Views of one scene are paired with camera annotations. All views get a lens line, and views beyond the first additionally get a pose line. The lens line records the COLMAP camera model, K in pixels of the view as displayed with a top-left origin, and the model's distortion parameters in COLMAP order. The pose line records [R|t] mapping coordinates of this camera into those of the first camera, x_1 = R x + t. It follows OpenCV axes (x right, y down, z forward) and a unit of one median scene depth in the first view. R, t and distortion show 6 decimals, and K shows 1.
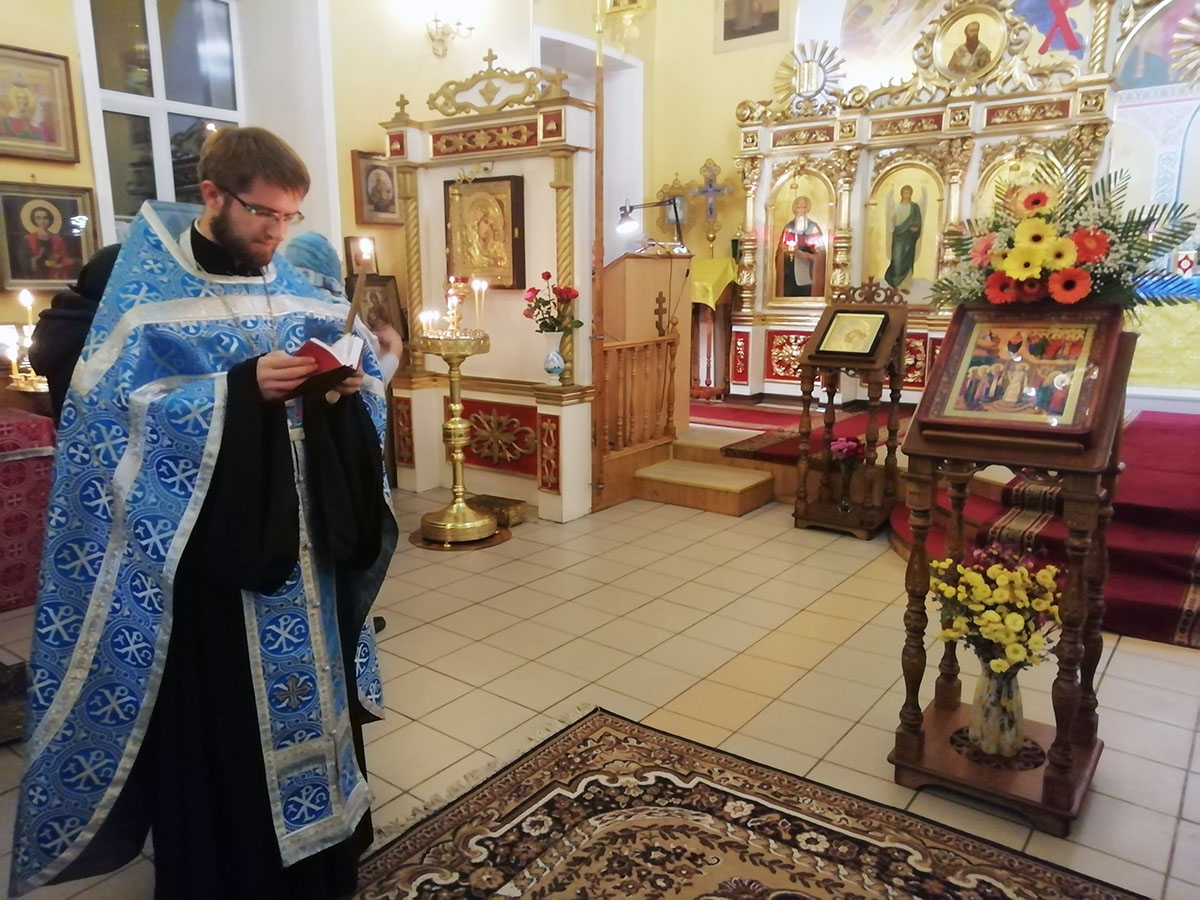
lens RADIAL K [[885.6, 0, 600.0], [0, 885.6, 436.2], [0, 0, 1]] dist [0.026197, -0.002072]
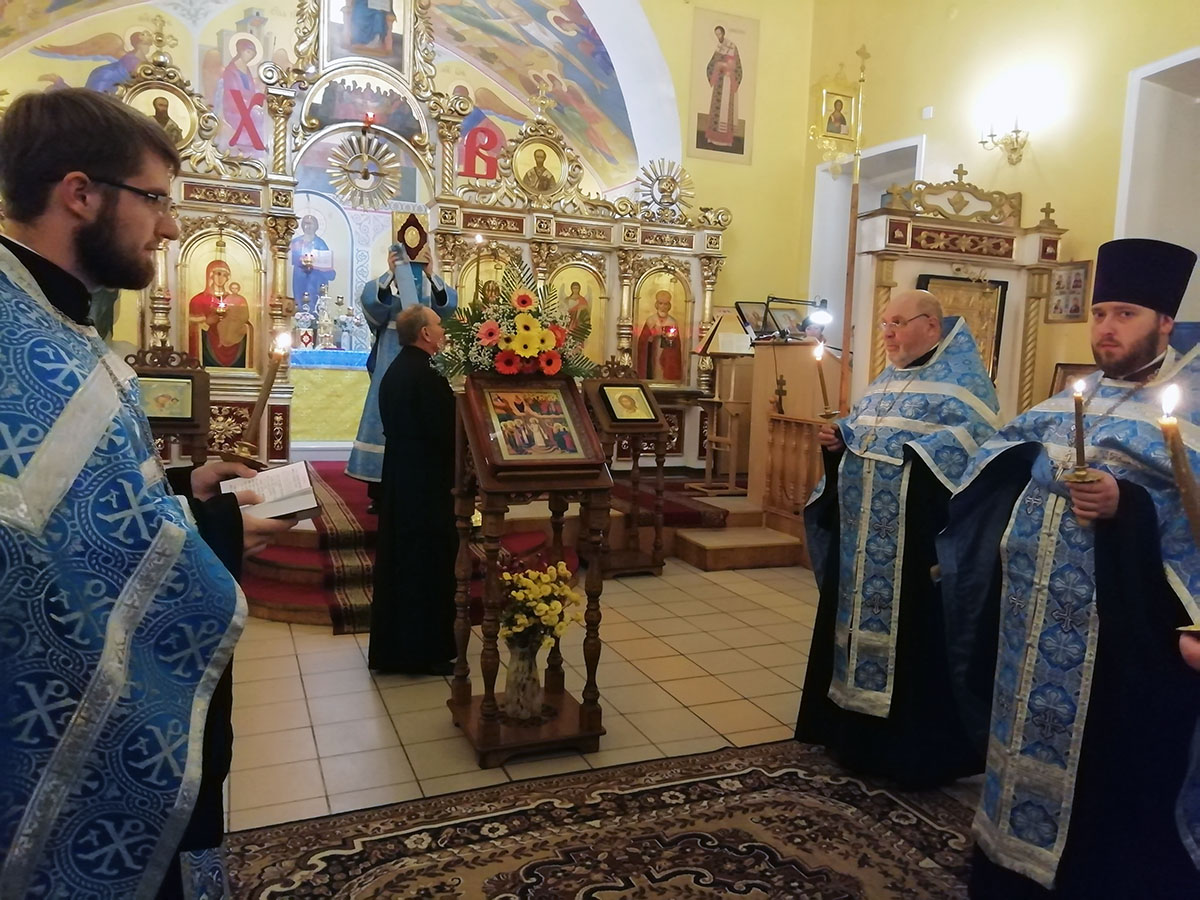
lens RADIAL K [[889.5, 0, 597.8], [0, 889.5, 433.0], [0, 0, 1]] dist [0.048456, -0.050475]
pose [[0.509633, -0.045915, 0.859166, -0.592973], [0.109238, 0.993947, -0.011679, -0.029705], [-0.853429, 0.099806, 0.511564, 0.202103]]
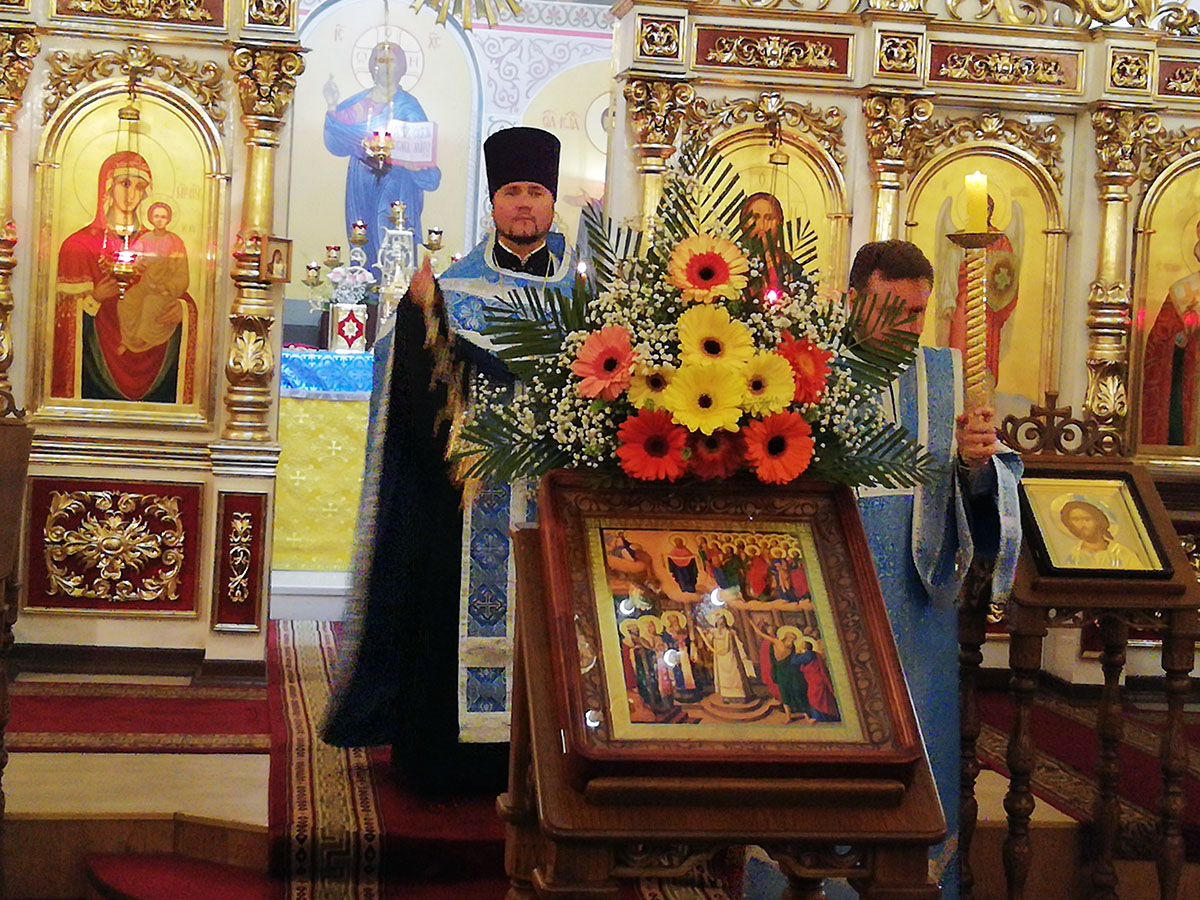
lens RADIAL K [[2057.9, 0, 600.3], [0, 2057.9, 417.4], [0, 0, 1]] dist [0.166634, -0.742072]
pose [[0.696104, 0.013076, 0.717822, -0.321352], [0.071663, 0.993575, -0.087594, -0.084174], [-0.714355, 0.112415, 0.690695, 0.258953]]
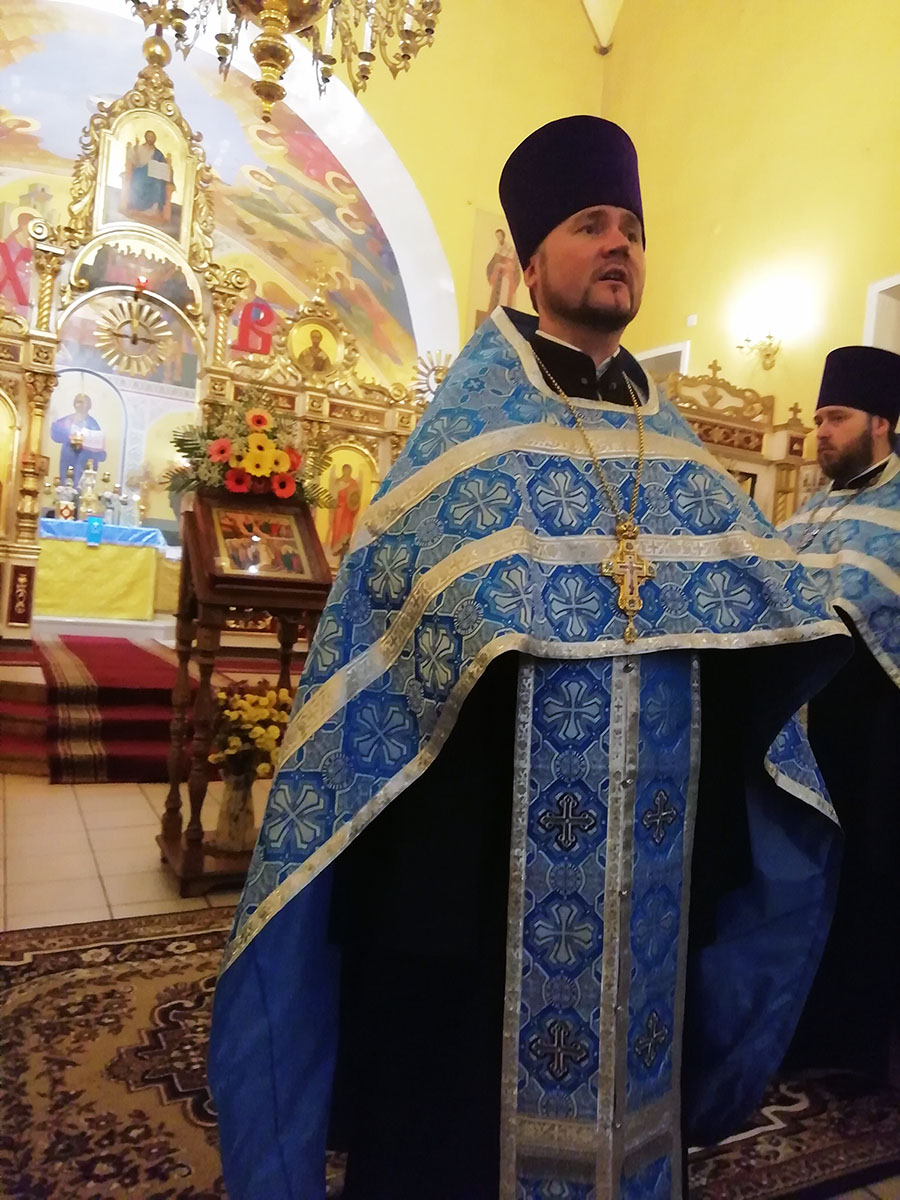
lens RADIAL K [[895.8, 0, 463.6], [0, 895.8, 595.6], [0, 0, 1]] dist [0.043250, -0.054259]
pose [[0.433862, 0.034243, 0.900328, -0.549983], [0.069848, 0.994992, -0.071503, 0.110391], [-0.898268, 0.093909, 0.429298, 0.146509]]
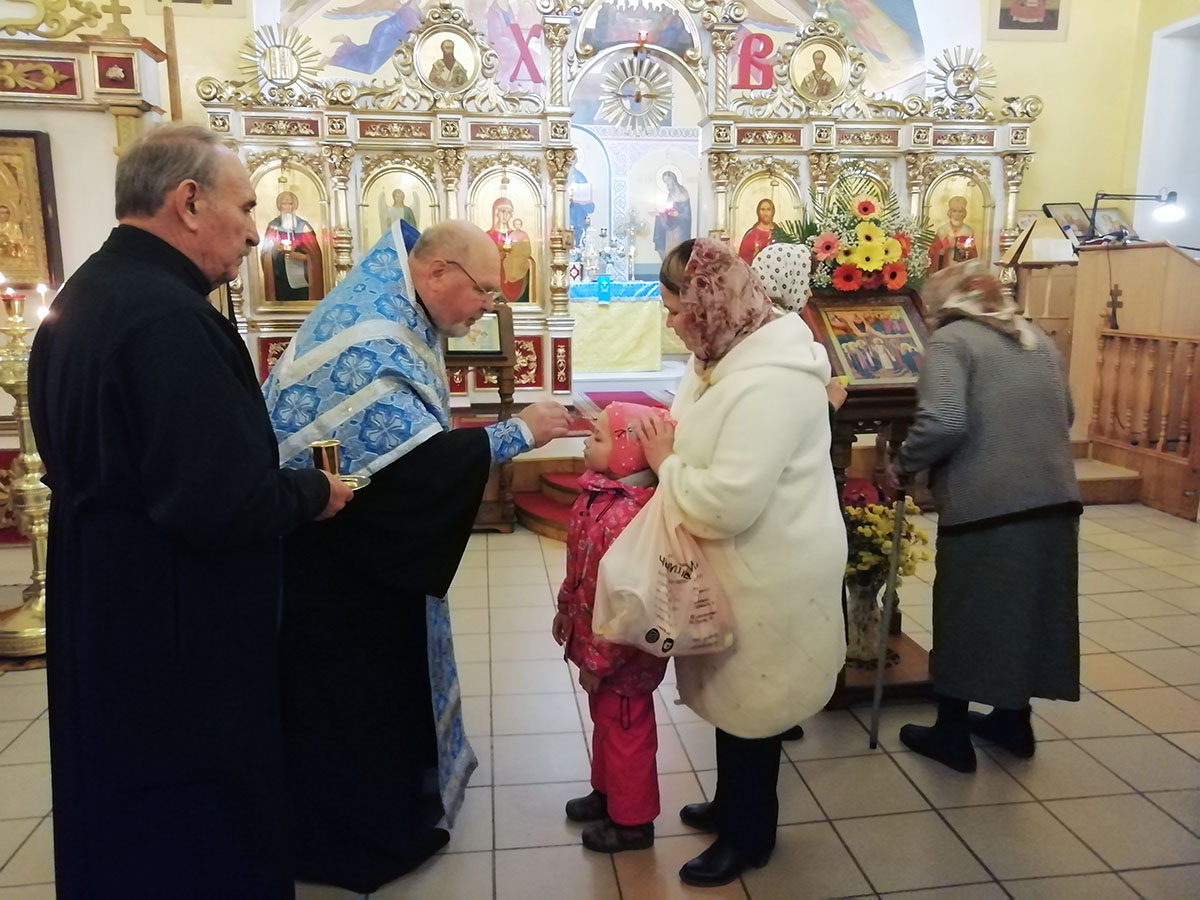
lens RADIAL K [[889.5, 0, 597.8], [0, 889.5, 433.0], [0, 0, 1]] dist [0.048456, -0.050475]
pose [[0.713725, -0.114283, 0.691039, -0.619694], [0.124550, 0.991584, 0.035348, -0.039978], [-0.689263, 0.060840, 0.721952, 0.346657]]
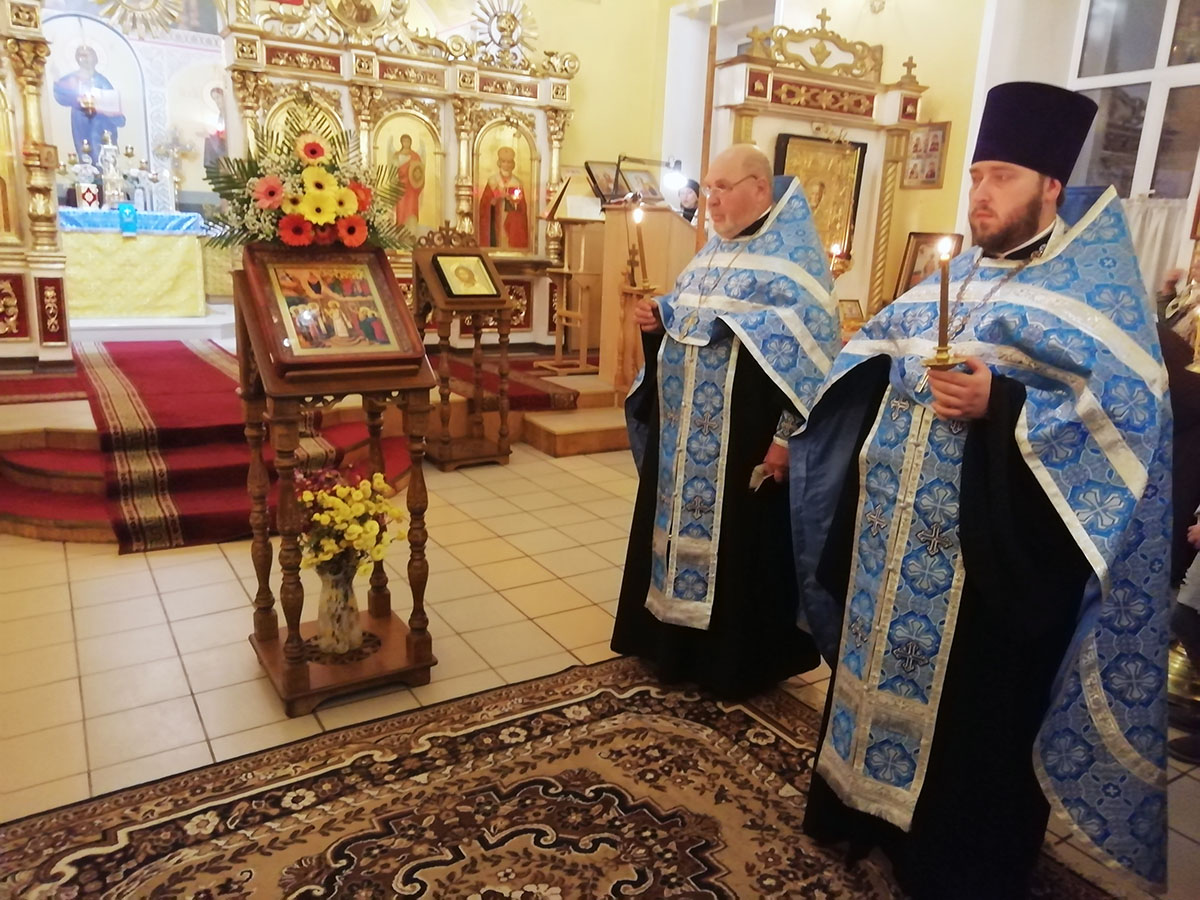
lens RADIAL K [[889.6, 0, 598.7], [0, 889.6, 435.6], [0, 0, 1]] dist [0.029643, -0.020143]
pose [[0.362675, -0.189282, 0.912491, -0.409869], [0.117526, 0.980628, 0.156704, -0.048657], [-0.924475, 0.050408, 0.377895, 0.261601]]
